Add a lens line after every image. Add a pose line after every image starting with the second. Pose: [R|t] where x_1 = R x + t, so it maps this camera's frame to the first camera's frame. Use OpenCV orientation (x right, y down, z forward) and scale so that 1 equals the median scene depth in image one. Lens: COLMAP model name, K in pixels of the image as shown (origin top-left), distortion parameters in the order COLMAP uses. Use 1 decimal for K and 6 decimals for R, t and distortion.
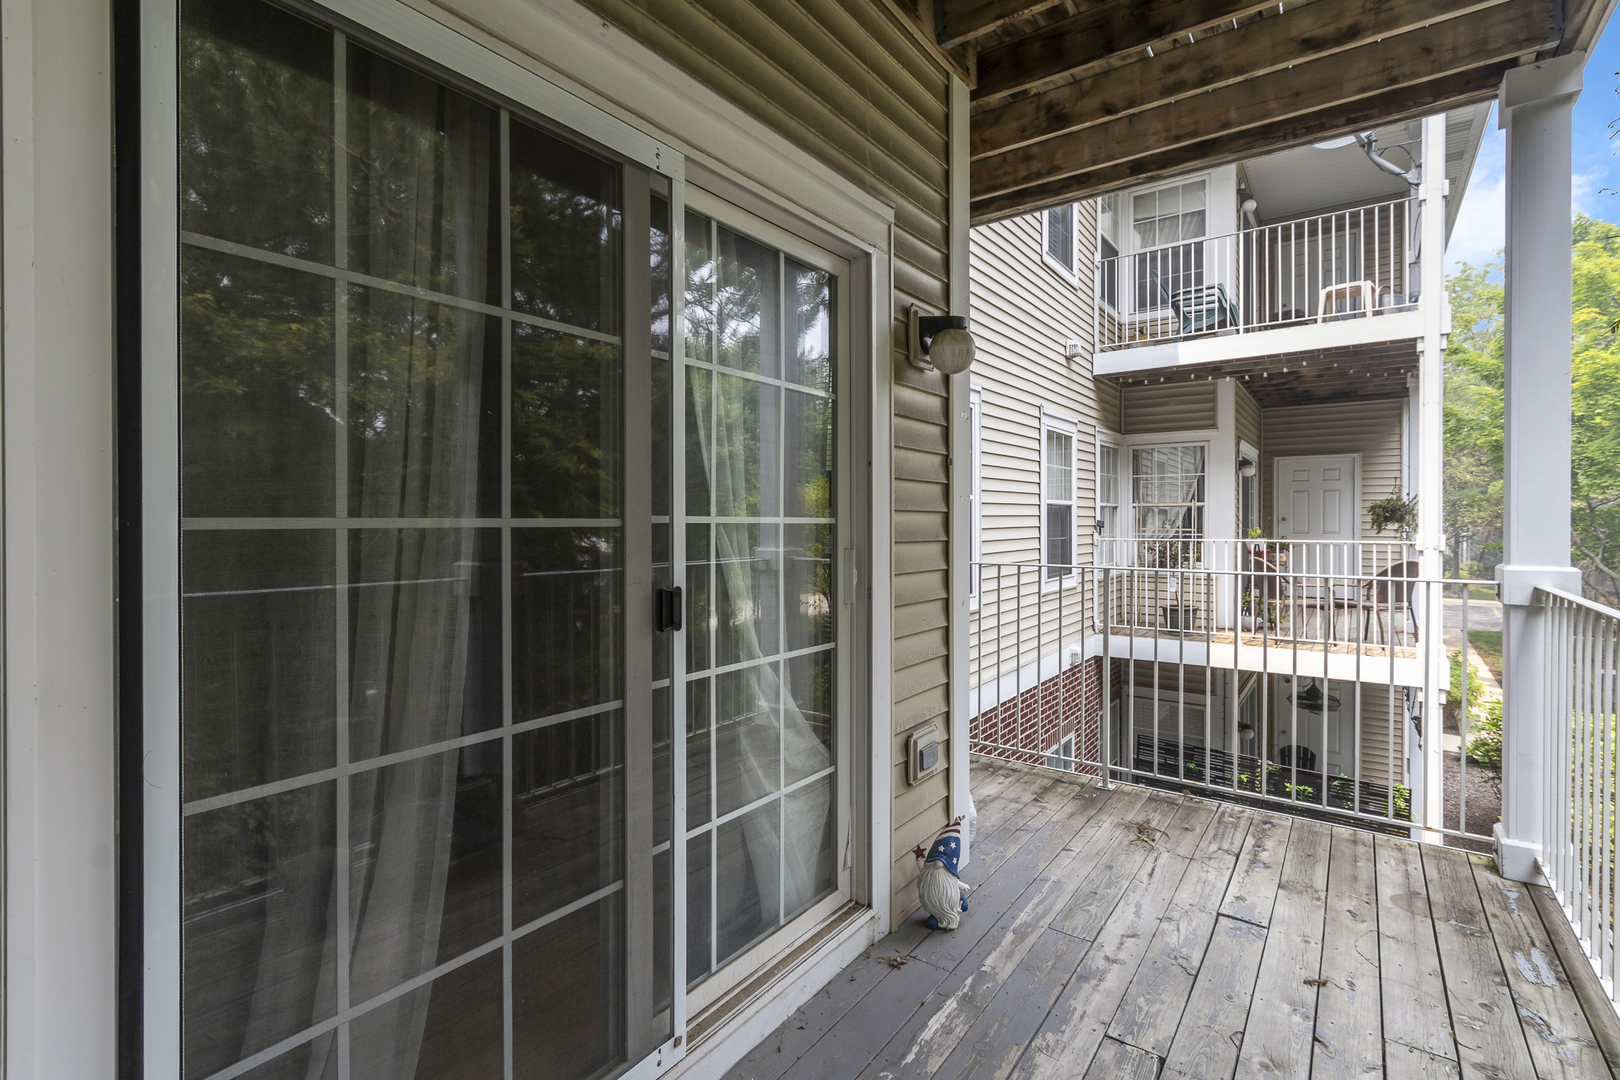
lens RADIAL K [[787.4, 0, 812.1], [0, 787.4, 530.5], [0, 0, 1]] dist [-0.001333, 0.000289]
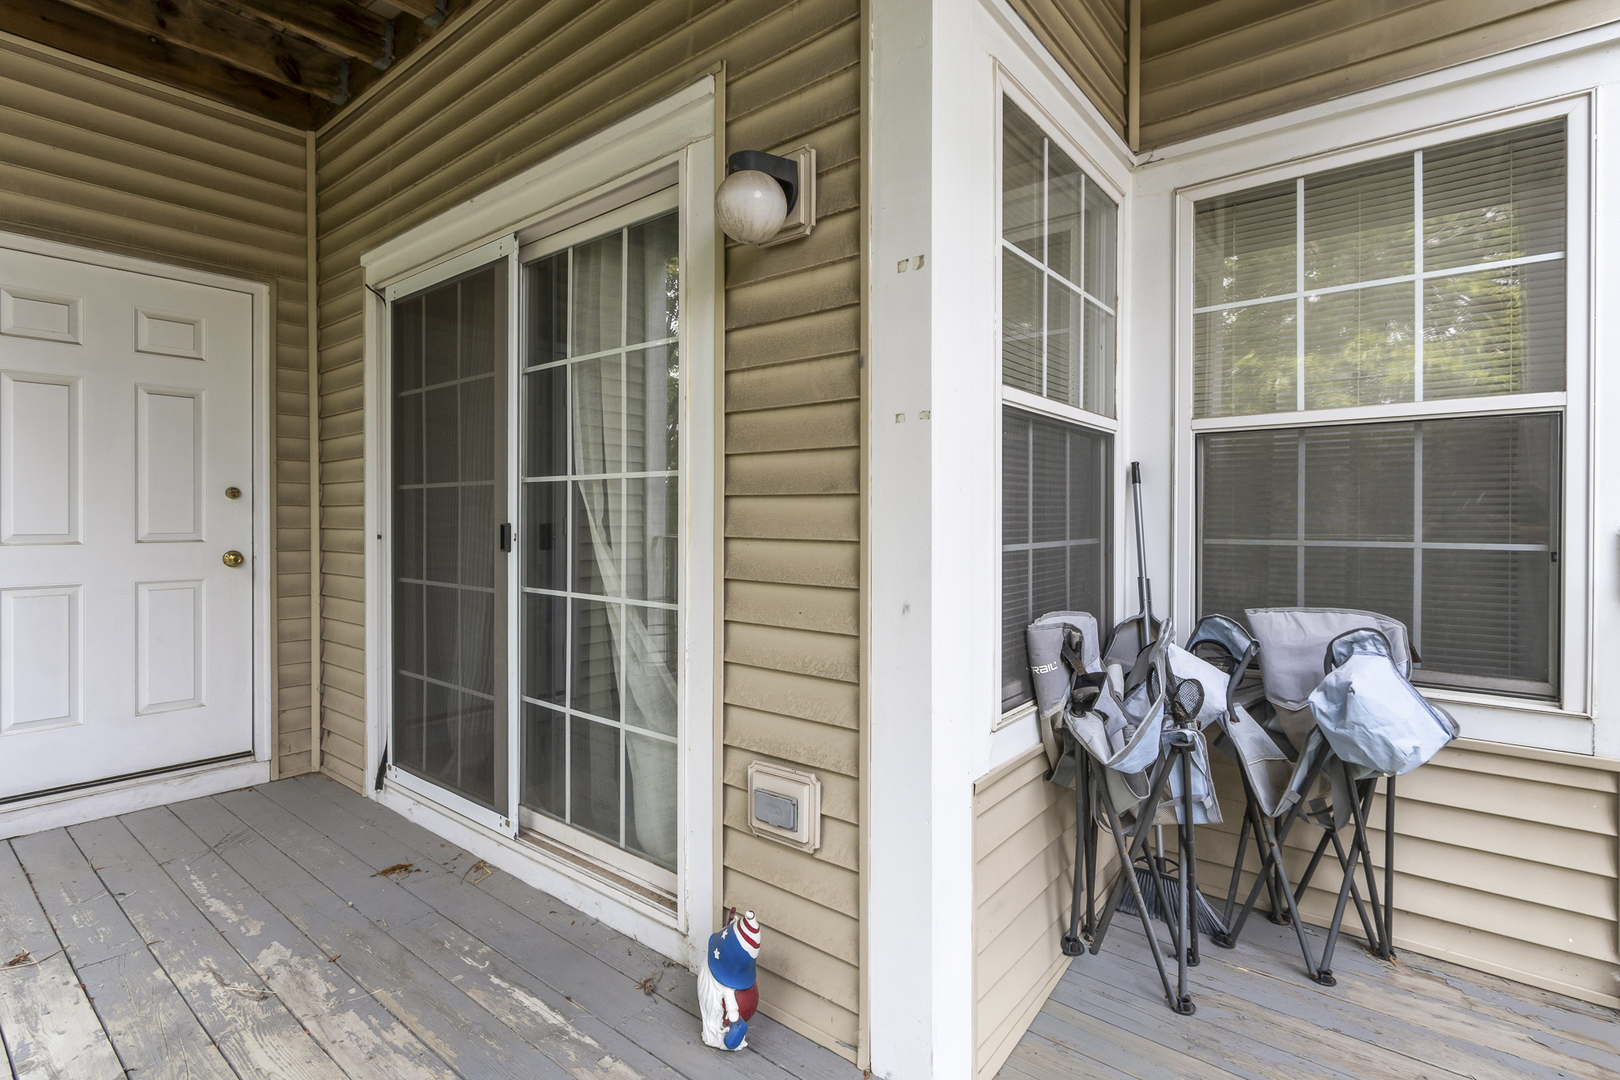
lens RADIAL K [[759.8, 0, 810.4], [0, 759.8, 519.5], [0, 0, 1]] dist [-0.001671, -0.000417]
pose [[-0.060757, 0.008901, -0.998113, 1.041965], [-0.009664, 0.999908, 0.009505, 0.037621], [0.998106, 0.010223, -0.060665, 1.389503]]
